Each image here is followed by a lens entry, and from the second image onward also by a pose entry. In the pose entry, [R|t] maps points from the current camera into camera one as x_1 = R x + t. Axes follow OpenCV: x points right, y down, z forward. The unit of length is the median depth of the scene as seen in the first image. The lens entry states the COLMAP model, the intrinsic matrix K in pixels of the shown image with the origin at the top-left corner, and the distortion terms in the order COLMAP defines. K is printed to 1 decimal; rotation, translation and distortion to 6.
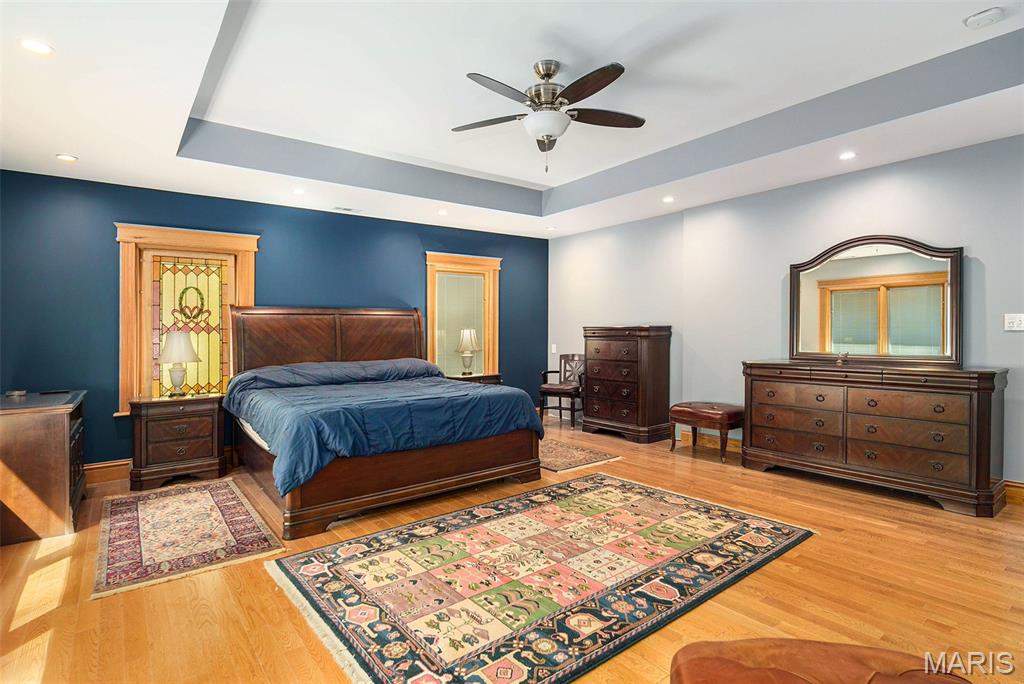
lens RADIAL K [[511.7, 0, 520.4], [0, 511.7, 338.7], [0, 0, 1]] dist [-0.007203, -0.001462]
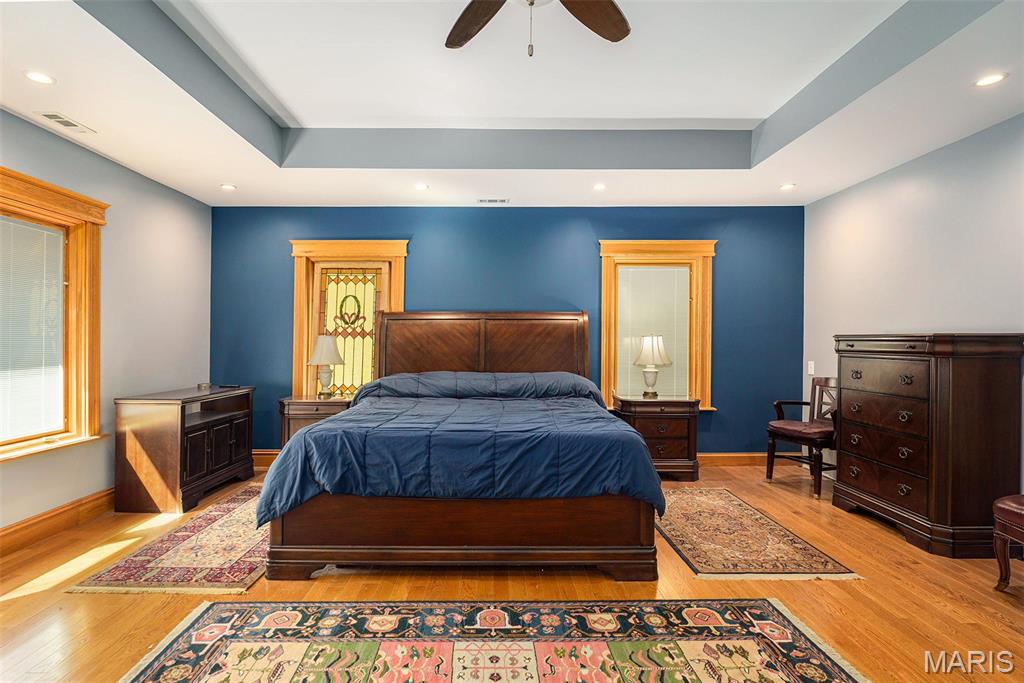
lens RADIAL K [[505.9, 0, 494.3], [0, 505.9, 336.8], [0, 0, 1]] dist [-0.008378, -0.000926]
pose [[0.783689, 0.008399, -0.621097, 0.304054], [-0.019852, 0.999736, -0.011530, -0.009831], [0.620836, 0.021366, 0.783649, 0.458544]]
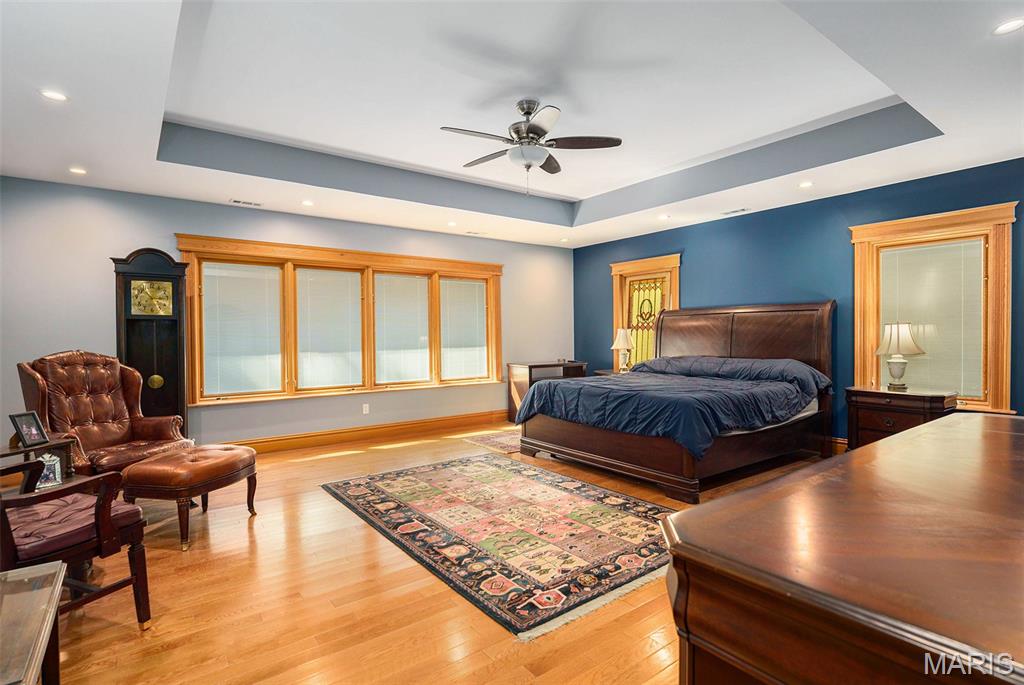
lens RADIAL K [[511.7, 0, 520.4], [0, 511.7, 339.2], [0, 0, 1]] dist [-0.007203, -0.001462]
pose [[-0.018863, 0.023247, -0.999552, 1.032419], [-0.003306, 0.999723, 0.023313, -0.023569], [0.999817, 0.003744, -0.018781, 0.841509]]
